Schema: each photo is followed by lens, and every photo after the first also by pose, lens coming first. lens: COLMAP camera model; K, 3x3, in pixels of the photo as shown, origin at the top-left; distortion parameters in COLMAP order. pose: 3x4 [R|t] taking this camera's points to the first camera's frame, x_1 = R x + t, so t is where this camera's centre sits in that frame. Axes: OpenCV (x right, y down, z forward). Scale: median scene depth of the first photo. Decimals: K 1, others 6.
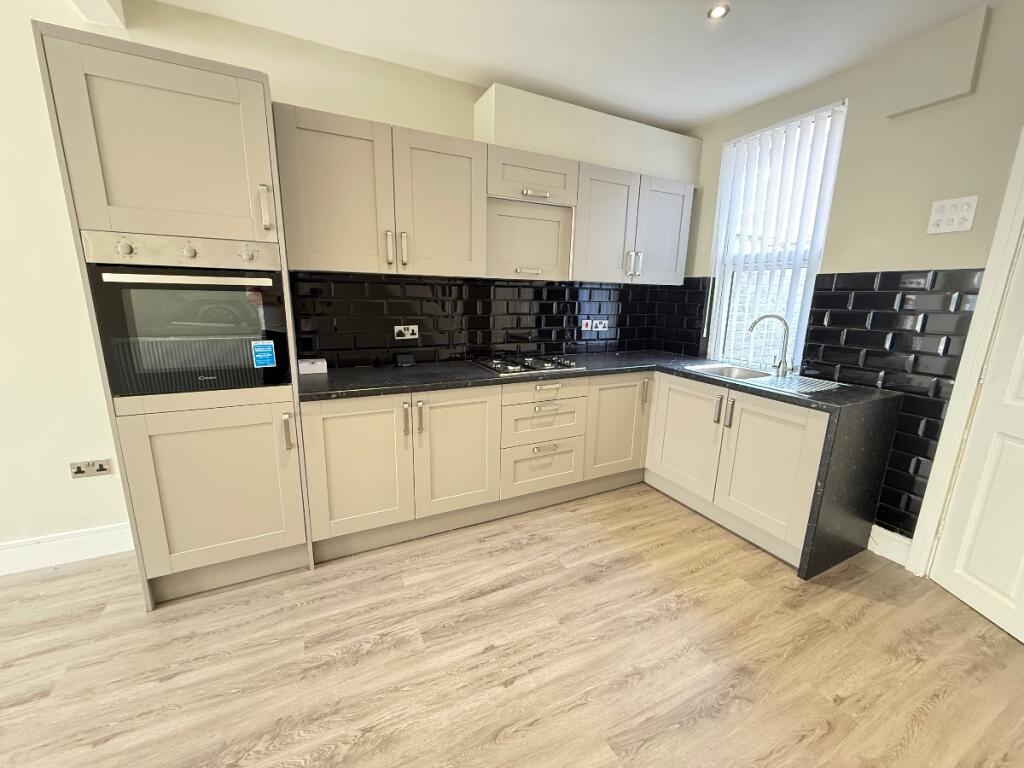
lens RADIAL K [[407.4, 0, 507.8], [0, 407.4, 381.8], [0, 0, 1]] dist [0.000819, -0.001182]
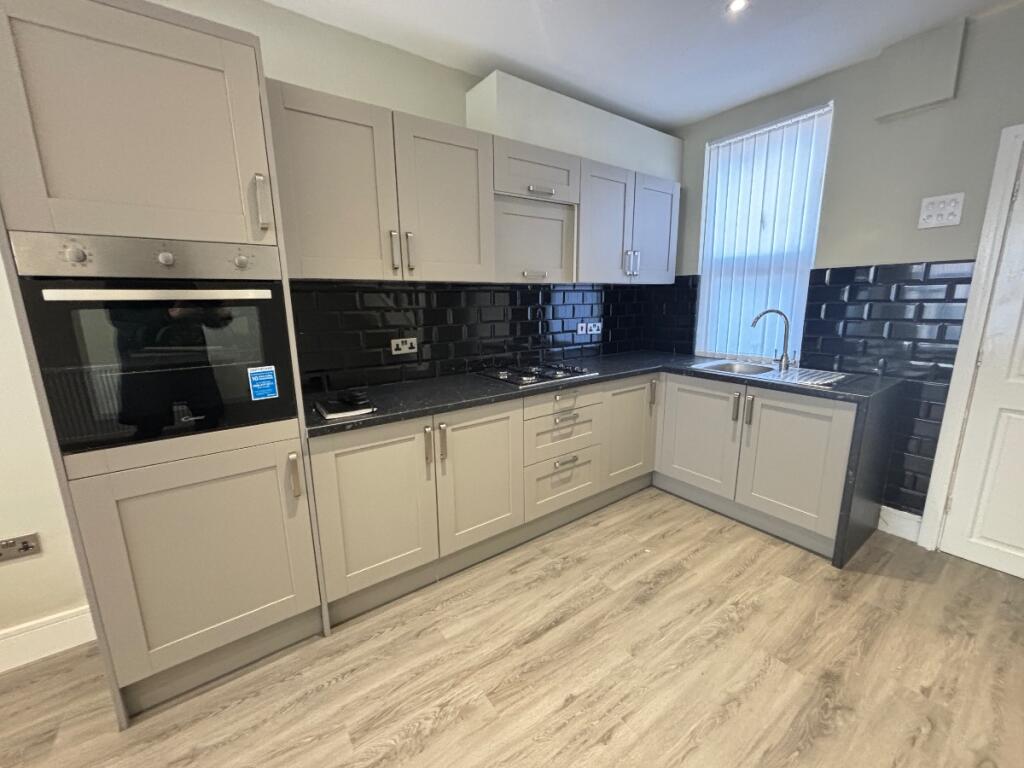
lens RADIAL K [[413.3, 0, 510.8], [0, 413.3, 382.0], [0, 0, 1]] dist [0.001475, -0.001238]
pose [[0.985846, -0.065954, 0.154138, -0.213938], [0.068007, 0.997652, -0.008079, -0.026634], [-0.153243, 0.018447, 0.988016, 0.100507]]
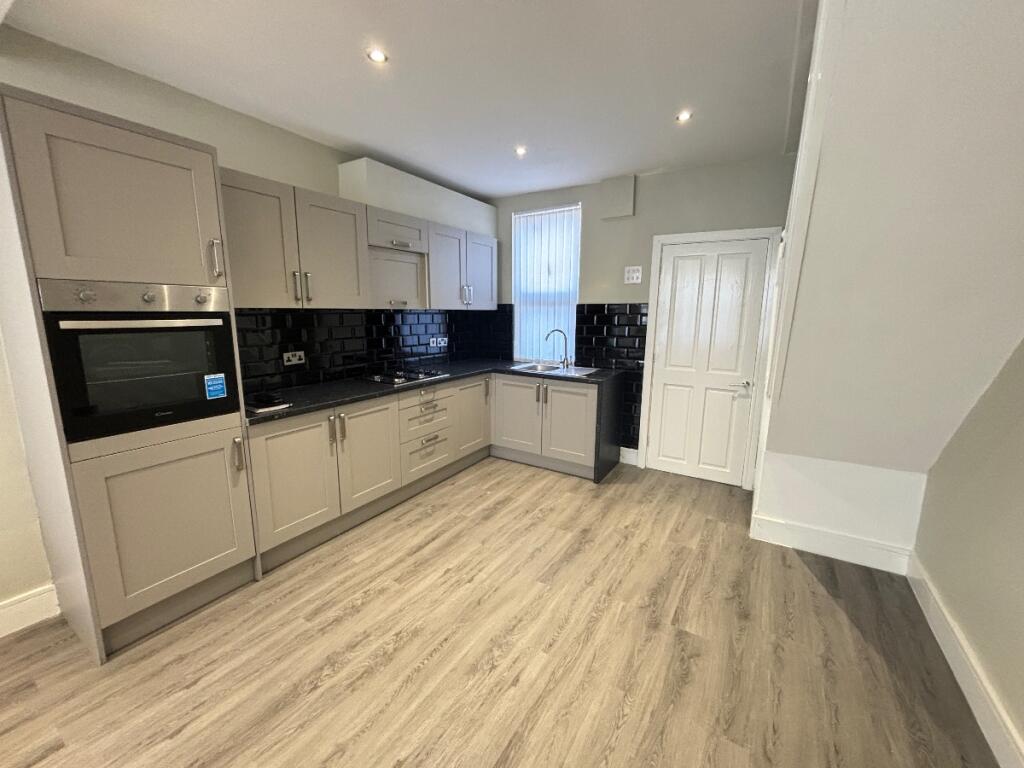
lens RADIAL K [[413.3, 0, 509.6], [0, 413.3, 382.0], [0, 0, 1]] dist [0.001475, -0.001238]
pose [[0.851551, -0.105682, 0.513509, -0.437126], [0.121498, 0.992588, 0.002798, 0.012878], [-0.509999, 0.060007, 0.858079, -0.329872]]
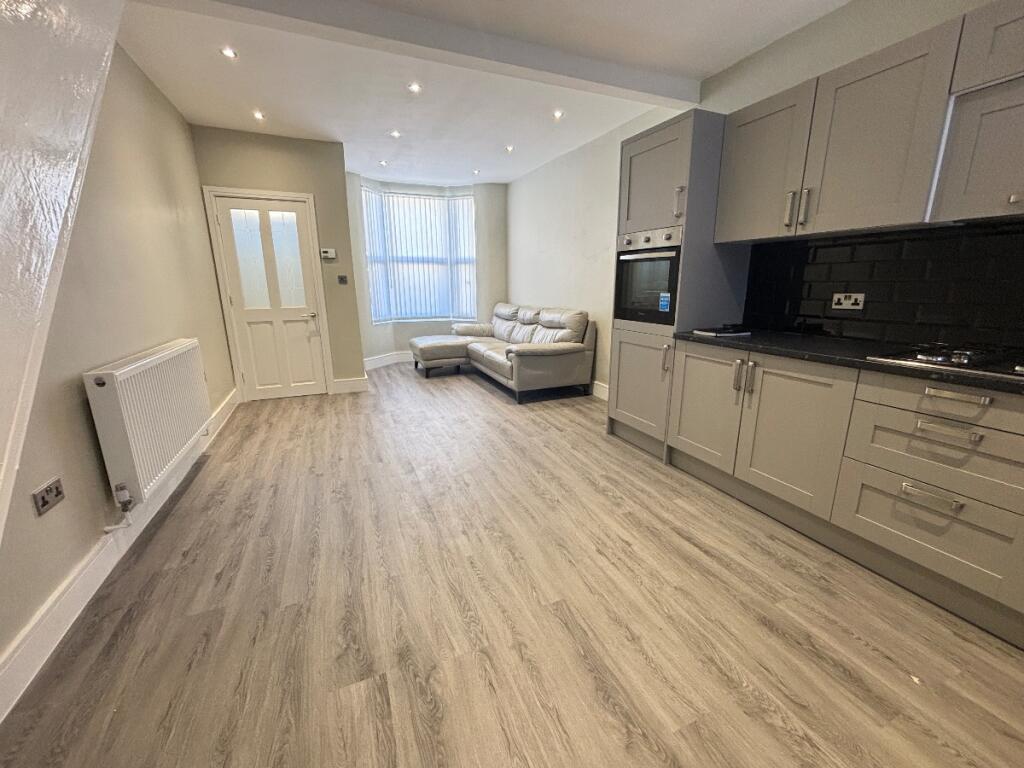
lens RADIAL K [[413.3, 0, 512.1], [0, 413.3, 379.7], [0, 0, 1]] dist [0.001475, -0.001238]
pose [[-0.049773, 0.213304, -0.975717, 0.879051], [-0.206439, 0.953634, 0.219008, -0.012065], [0.977193, 0.212327, -0.003431, 0.455457]]
